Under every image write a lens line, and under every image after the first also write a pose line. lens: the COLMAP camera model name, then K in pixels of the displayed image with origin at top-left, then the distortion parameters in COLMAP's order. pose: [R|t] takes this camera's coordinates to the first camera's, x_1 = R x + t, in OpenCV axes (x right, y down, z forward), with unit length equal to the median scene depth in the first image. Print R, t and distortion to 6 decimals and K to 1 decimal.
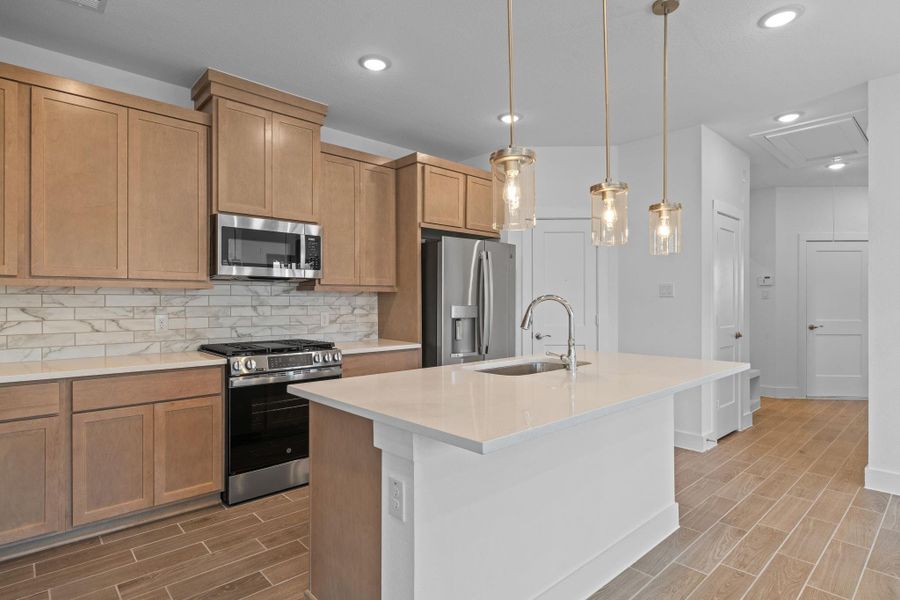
lens RADIAL K [[475.6, 0, 450.0], [0, 475.6, 300.0], [0, 0, 1]] dist [0.002696, 0.000335]
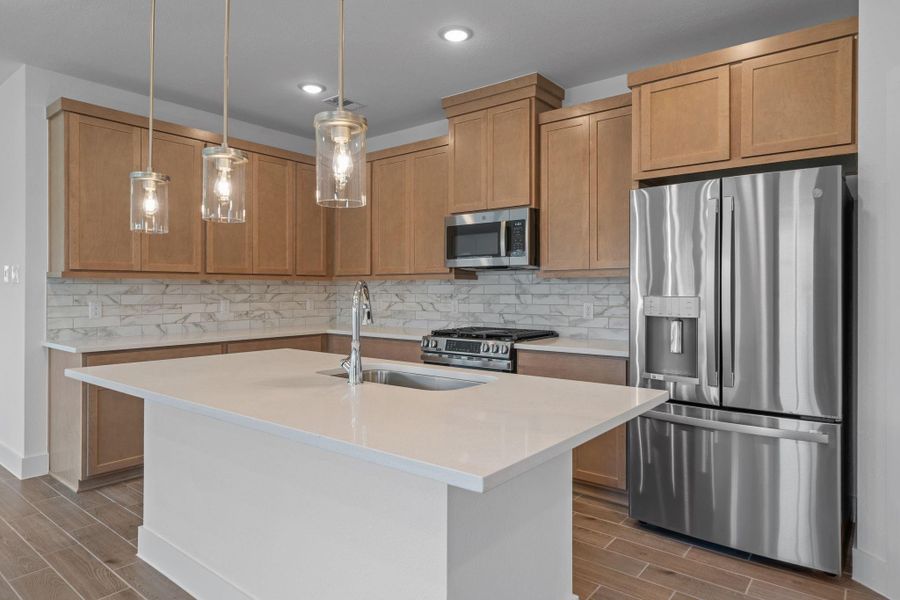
lens RADIAL K [[544.6, 0, 440.5], [0, 544.6, 287.7], [0, 0, 1]] dist [0.004219, 0.001138]
pose [[0.140754, -0.004641, -0.990034, 0.751949], [0.002107, 0.999988, -0.004389, 0.003281], [0.990042, -0.001468, 0.140763, 0.688176]]
